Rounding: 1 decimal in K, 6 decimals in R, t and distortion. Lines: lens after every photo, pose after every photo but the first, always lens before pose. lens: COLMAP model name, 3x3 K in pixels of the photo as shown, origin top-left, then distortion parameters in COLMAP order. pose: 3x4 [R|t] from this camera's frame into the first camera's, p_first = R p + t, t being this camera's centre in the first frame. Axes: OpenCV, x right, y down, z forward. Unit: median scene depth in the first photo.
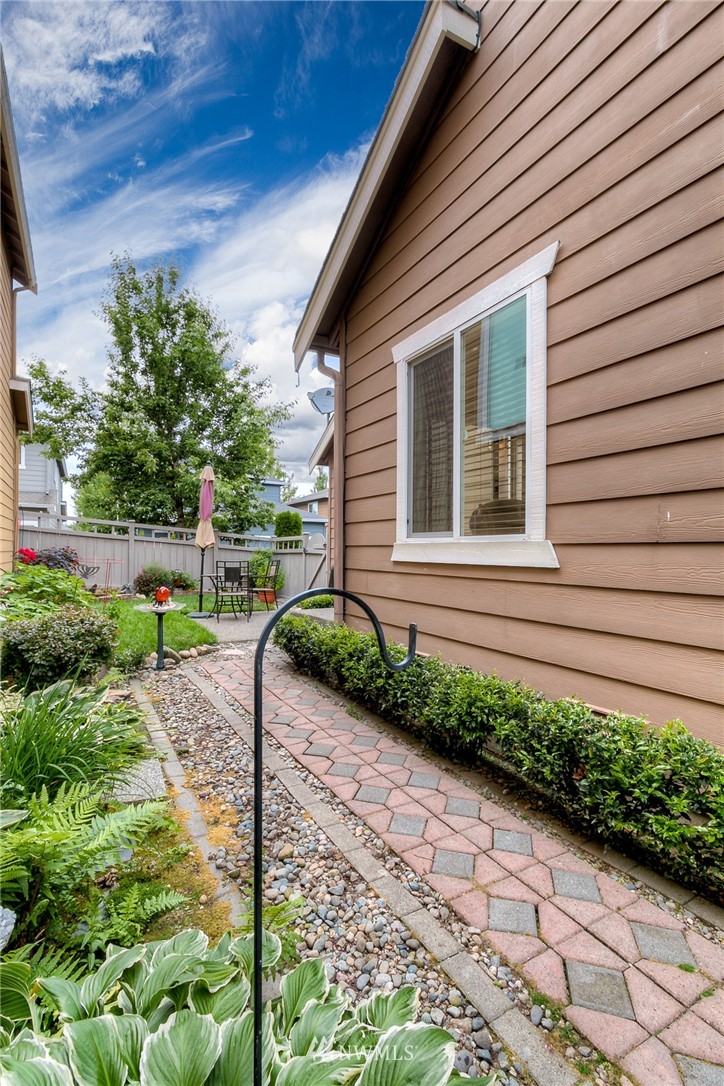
lens RADIAL K [[503.9, 0, 364.2], [0, 503.9, 546.5], [0, 0, 1]] dist [0.001777, 0.000828]
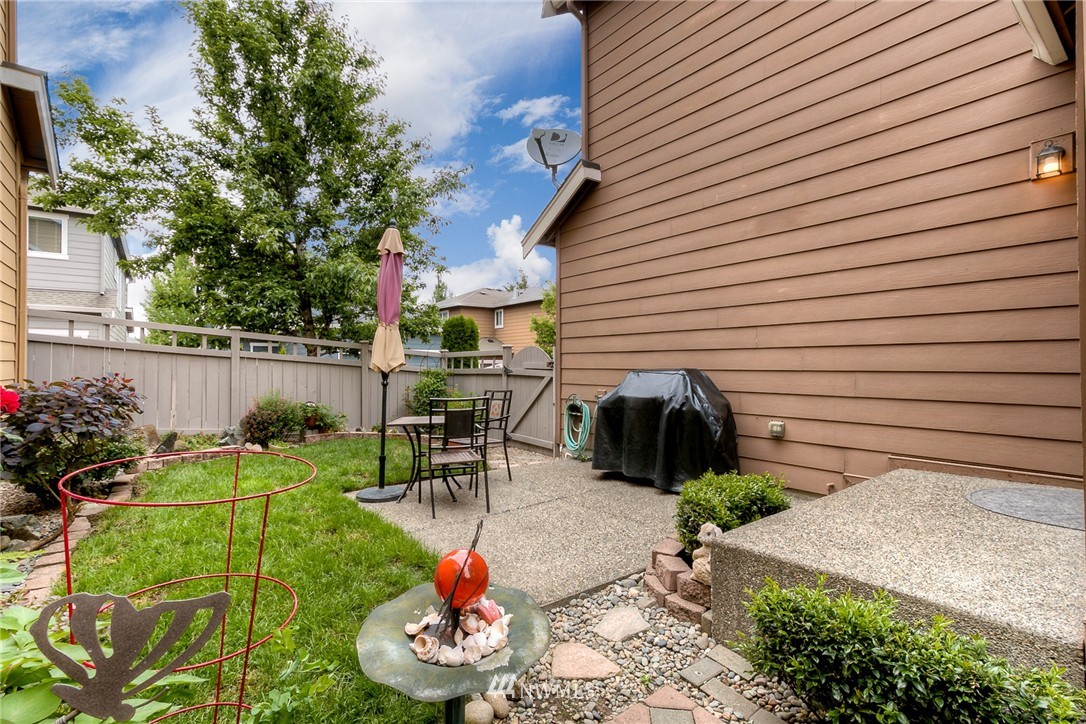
lens RADIAL K [[503.9, 0, 541.8], [0, 503.9, 358.4], [0, 0, 1]] dist [0.001777, 0.000828]
pose [[0.990145, -0.005608, 0.139934, -0.149617], [0.005820, 0.999982, -0.001108, -0.007915], [-0.139926, 0.001911, 0.990160, 0.279952]]
